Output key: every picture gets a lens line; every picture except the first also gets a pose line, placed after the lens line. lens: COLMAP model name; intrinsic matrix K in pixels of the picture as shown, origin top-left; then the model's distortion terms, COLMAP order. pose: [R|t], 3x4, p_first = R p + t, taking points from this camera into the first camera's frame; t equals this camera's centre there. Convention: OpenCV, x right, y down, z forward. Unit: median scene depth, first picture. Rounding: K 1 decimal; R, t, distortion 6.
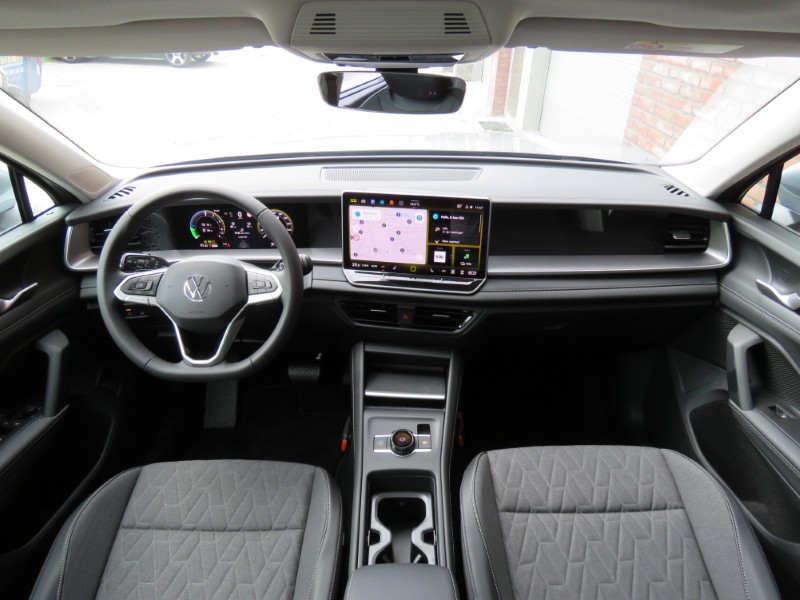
lens RADIAL K [[529.4, 0, 398.8], [0, 529.4, 298.3], [0, 0, 1]] dist [-0.019268, 0.004571]
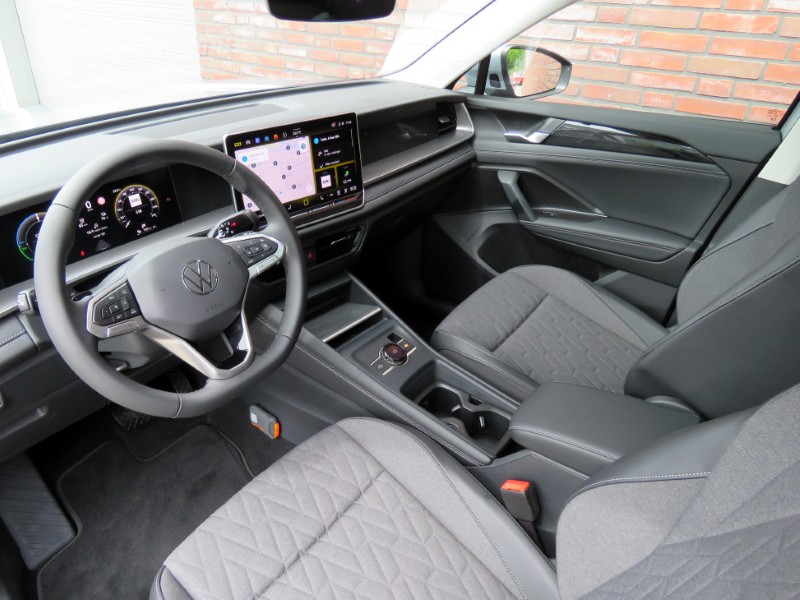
lens RADIAL K [[529.4, 0, 398.4], [0, 529.4, 300.7], [0, 0, 1]] dist [-0.019268, 0.004571]
pose [[0.605882, -0.411842, 0.680657, -0.622136], [0.378067, 0.901845, 0.209142, -0.032896], [-0.699980, 0.130619, 0.702116, 0.232263]]
